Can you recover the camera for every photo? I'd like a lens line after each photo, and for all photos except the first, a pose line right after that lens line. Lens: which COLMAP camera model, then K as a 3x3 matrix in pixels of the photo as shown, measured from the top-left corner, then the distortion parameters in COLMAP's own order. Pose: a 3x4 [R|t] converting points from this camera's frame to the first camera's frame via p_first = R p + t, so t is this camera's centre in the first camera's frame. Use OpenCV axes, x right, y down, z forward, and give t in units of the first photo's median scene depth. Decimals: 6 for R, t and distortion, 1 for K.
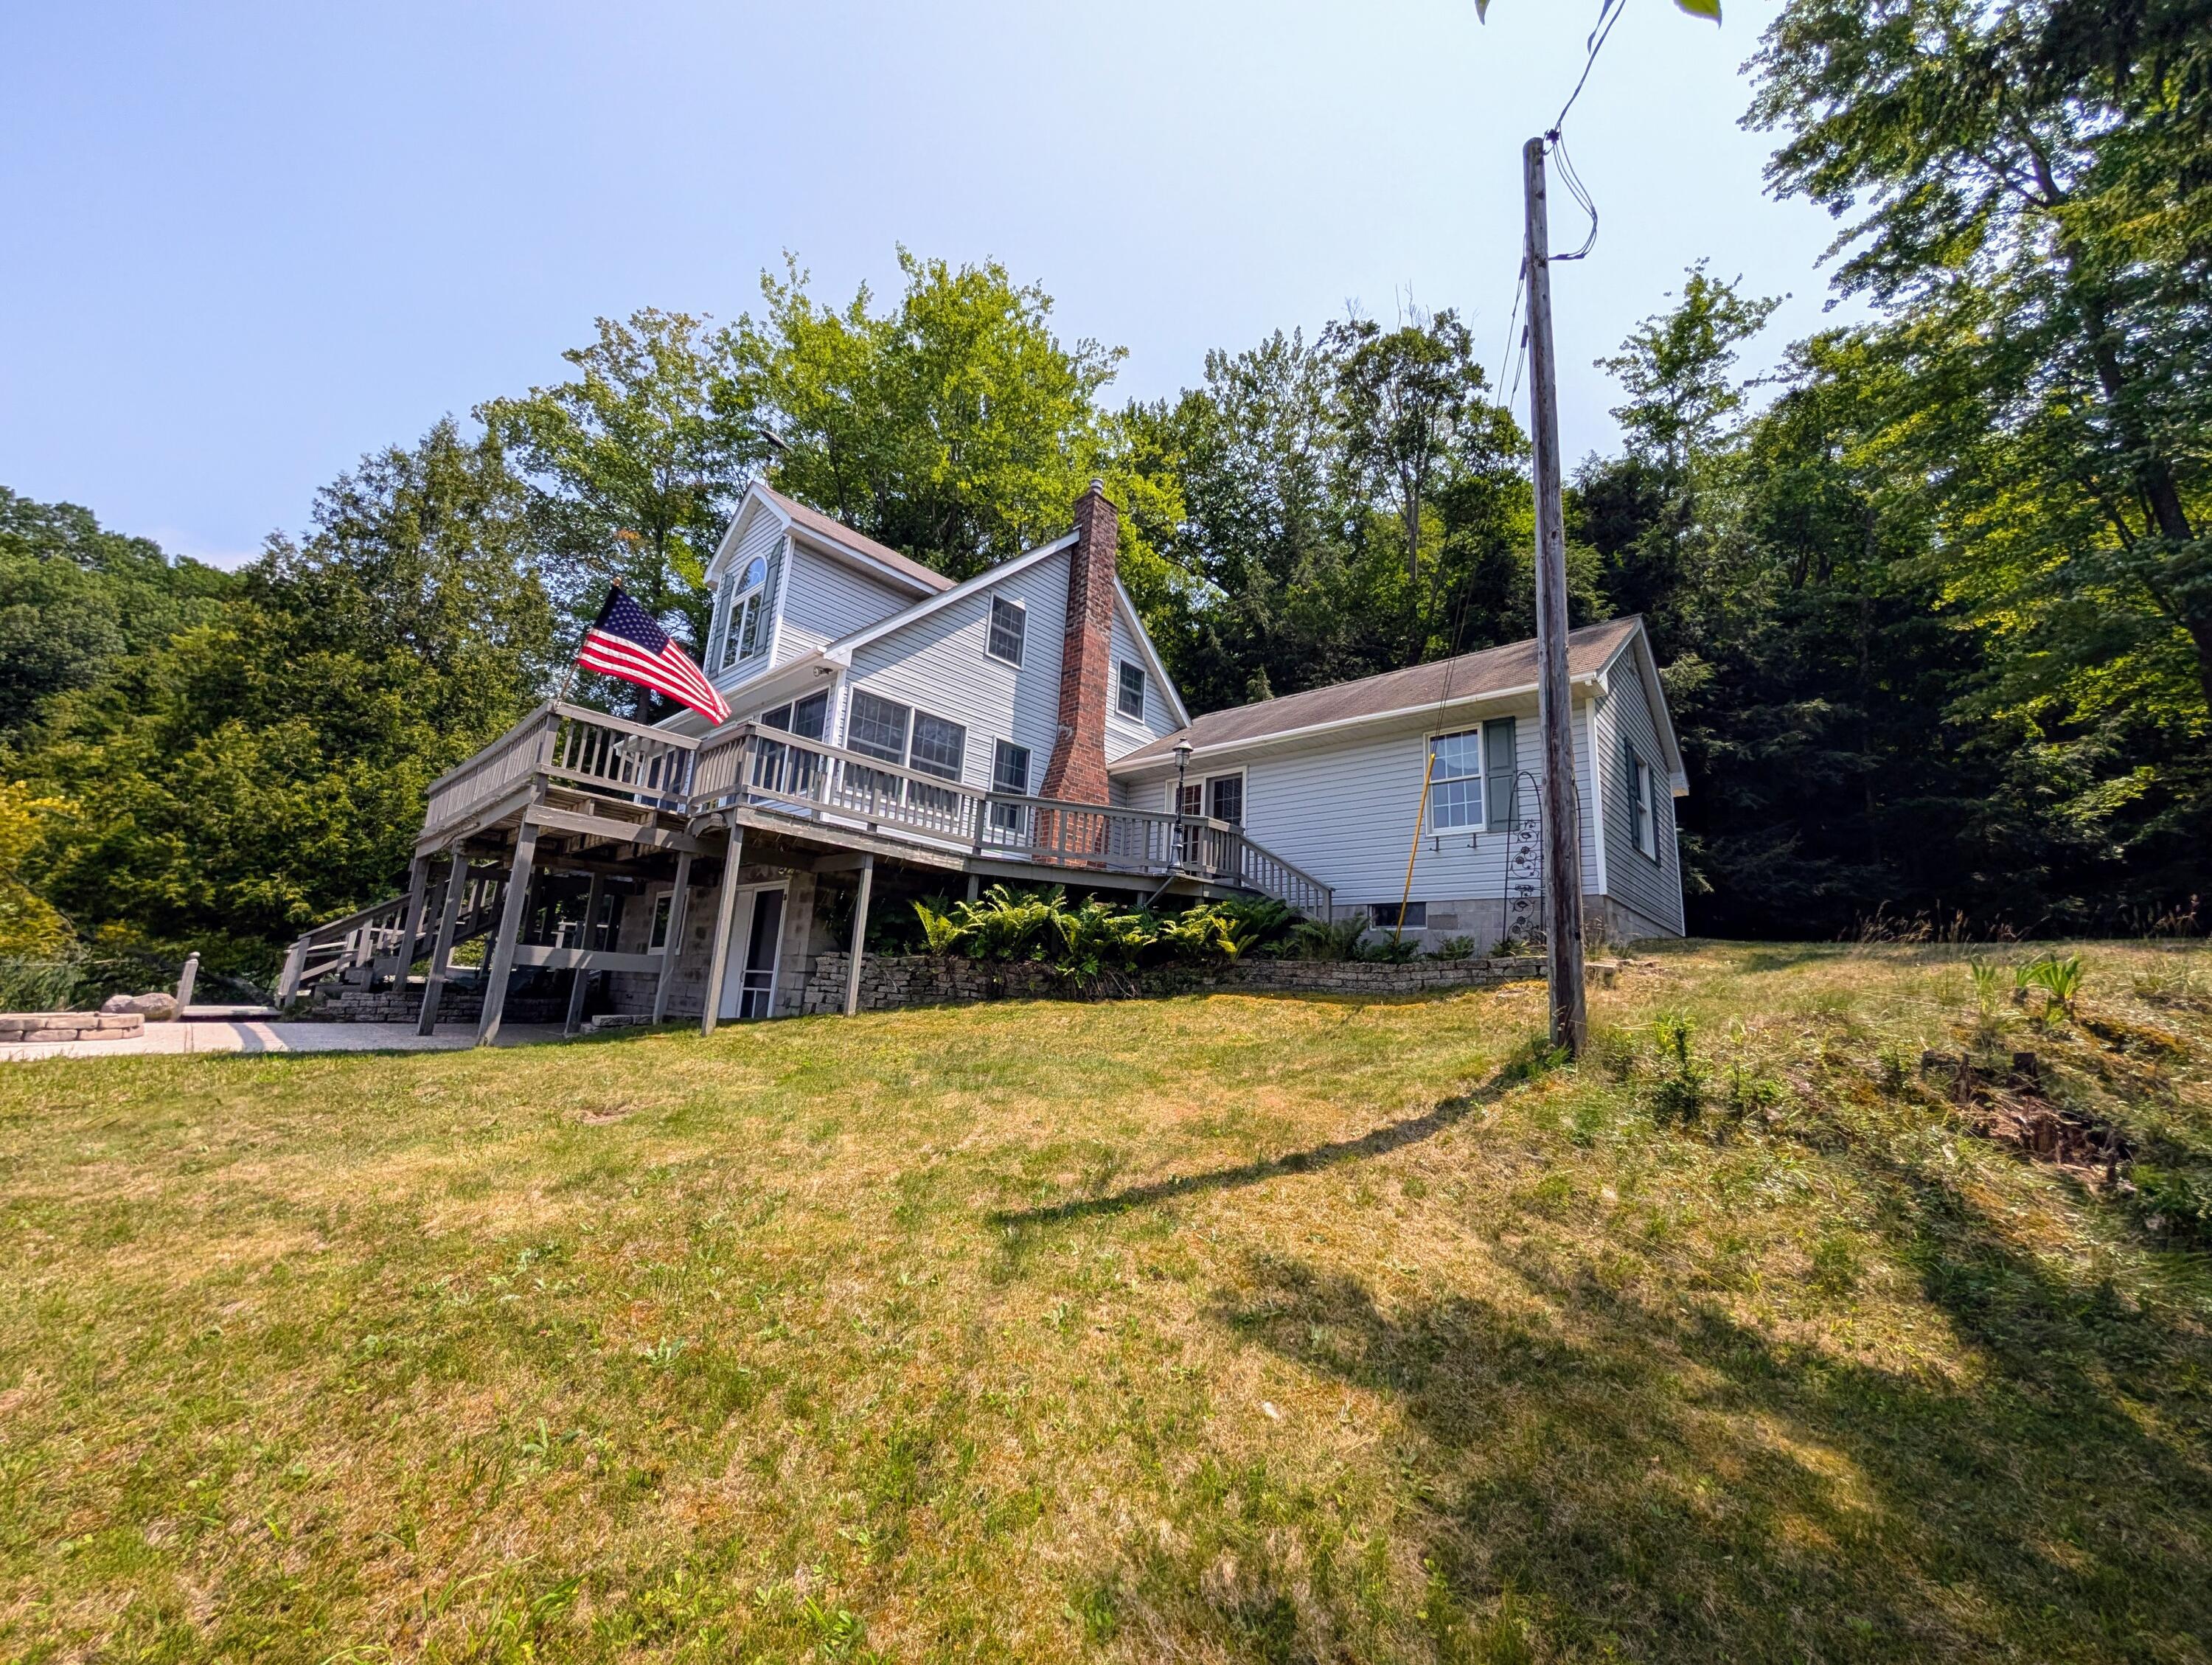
lens RADIAL K [[842.6, 0, 1109.7], [0, 842.6, 830.3], [0, 0, 1]] dist [-0.000002, 0.000178]
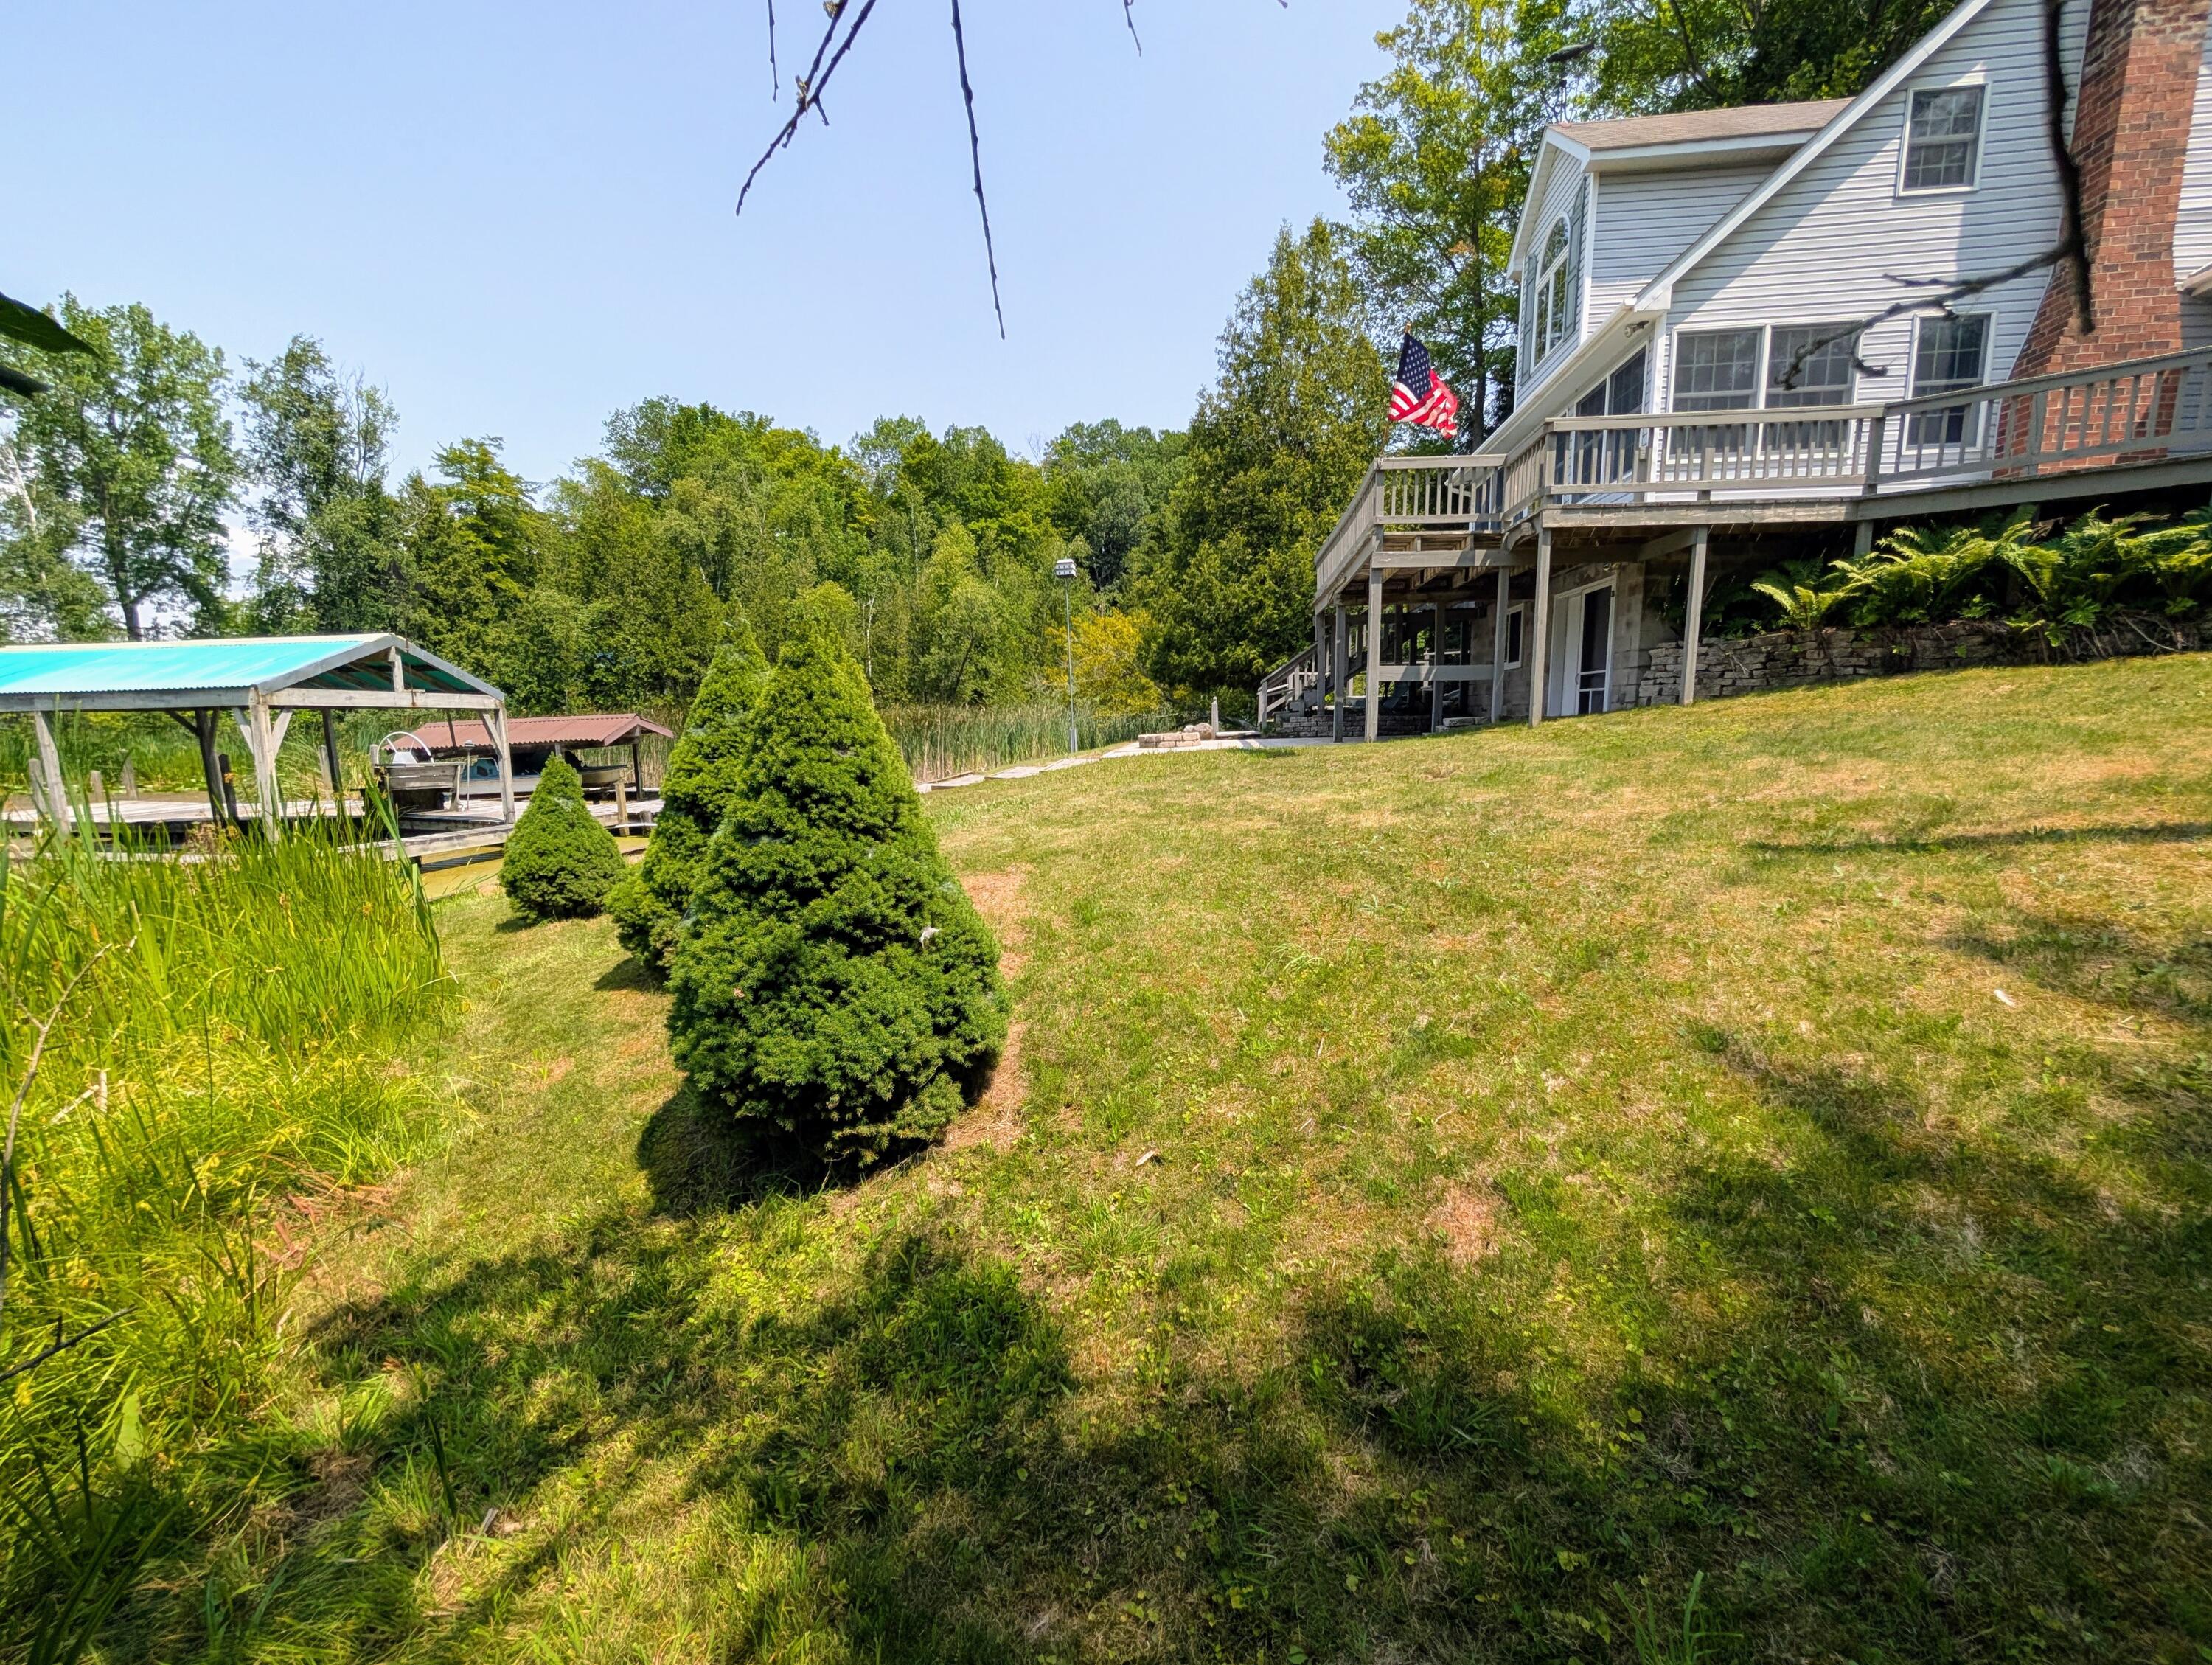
lens RADIAL K [[842.6, 0, 1113.4], [0, 842.6, 833.3], [0, 0, 1]] dist [-0.000002, 0.000178]
pose [[0.580084, 0.048183, -0.813130, 0.086710], [0.212465, 0.954743, 0.208146, 0.017420], [0.786359, -0.293504, 0.543594, -0.070091]]
